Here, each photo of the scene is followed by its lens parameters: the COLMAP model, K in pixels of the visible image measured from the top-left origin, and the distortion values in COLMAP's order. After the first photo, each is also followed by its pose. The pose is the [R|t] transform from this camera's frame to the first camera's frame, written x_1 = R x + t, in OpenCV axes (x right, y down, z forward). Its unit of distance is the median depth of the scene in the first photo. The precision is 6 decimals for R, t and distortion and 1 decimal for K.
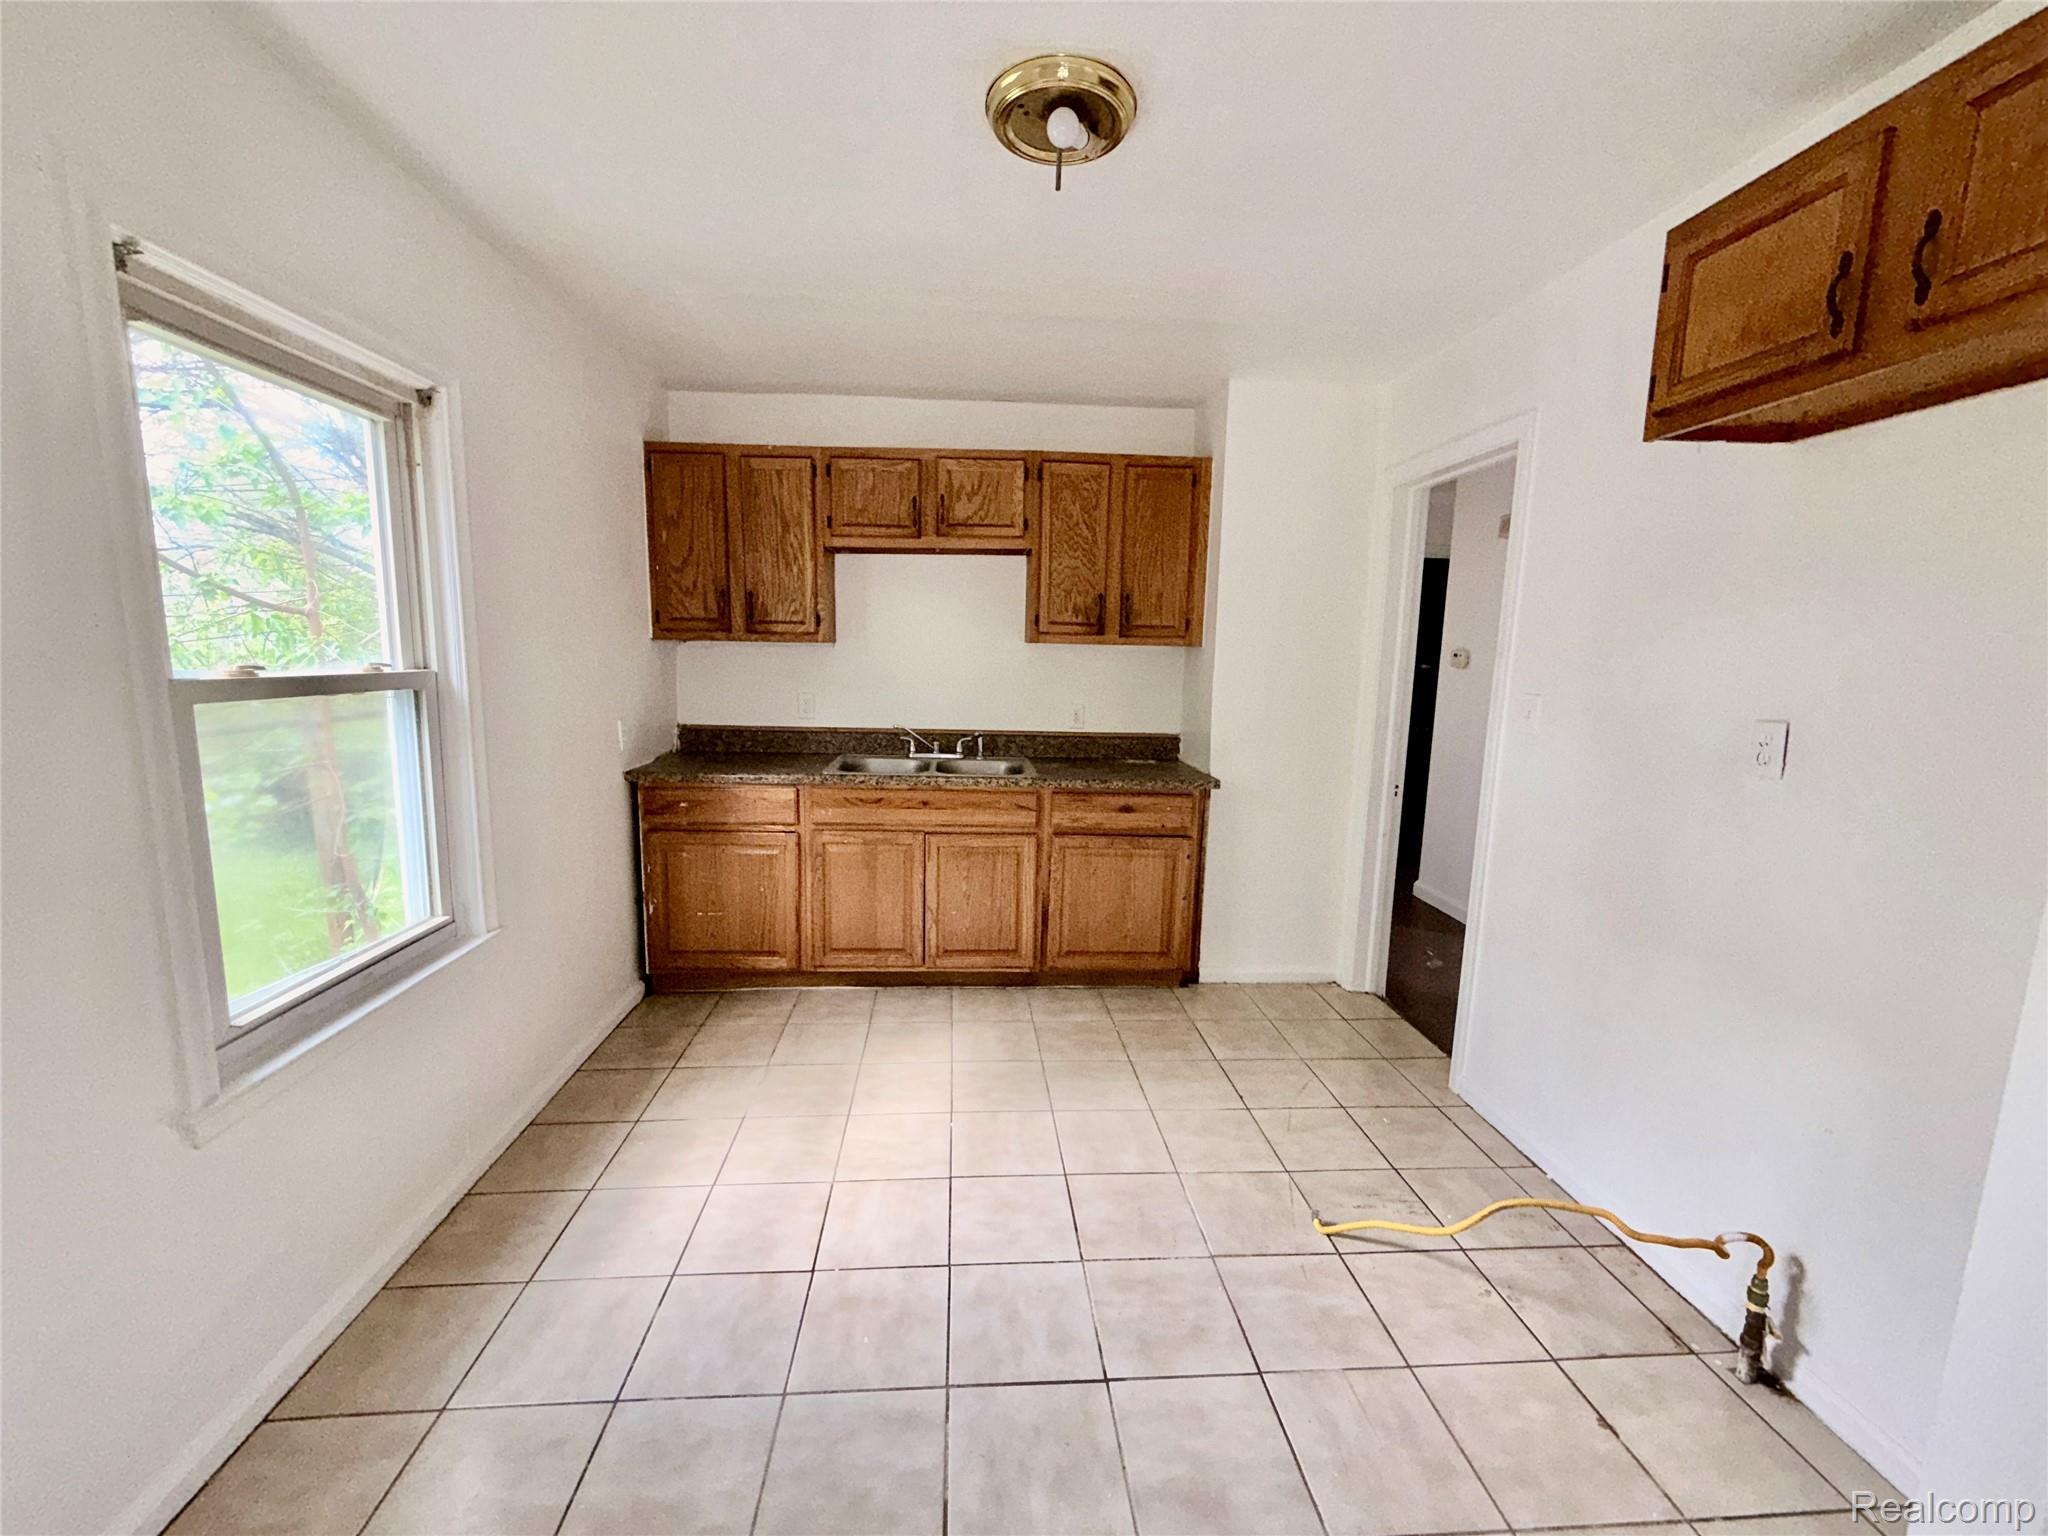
lens RADIAL K [[820.1, 0, 1024.1], [0, 820.1, 762.4], [0, 0, 1]] dist [-0.001287, -0.000202]
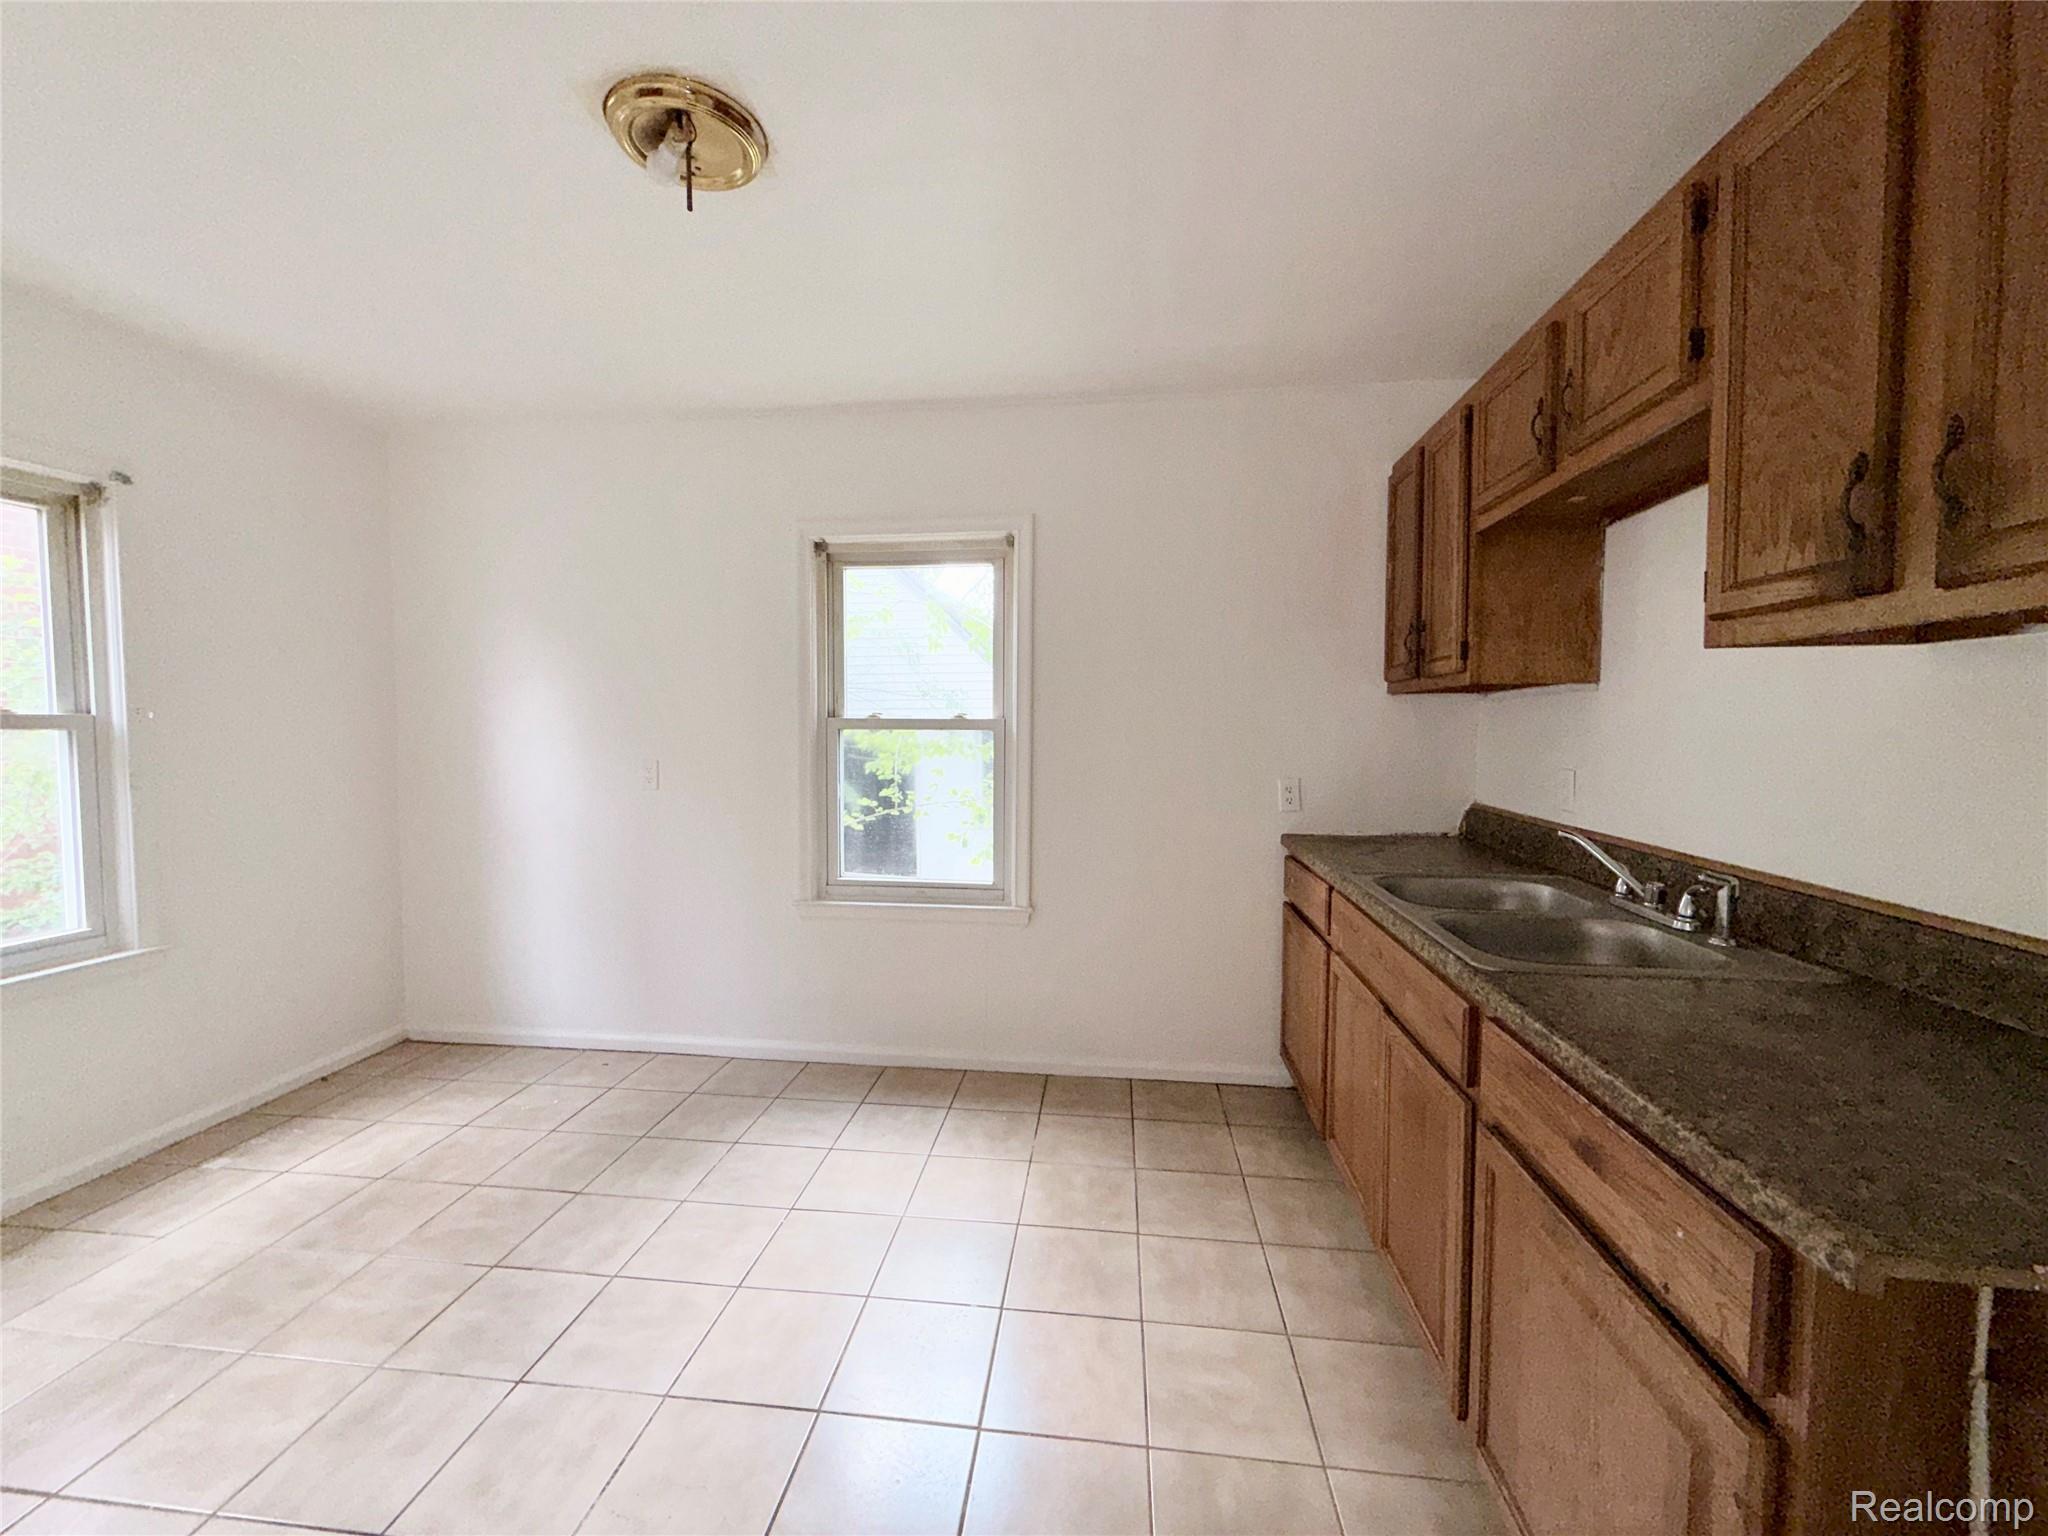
lens RADIAL K [[820.1, 0, 1020.0], [0, 820.1, 767.8], [0, 0, 1]] dist [-0.001287, -0.000202]
pose [[-0.202032, 0.033344, -0.978811, 0.714678], [-0.141369, 0.987961, 0.062835, -0.116198], [0.969122, 0.151068, -0.194886, 1.273545]]
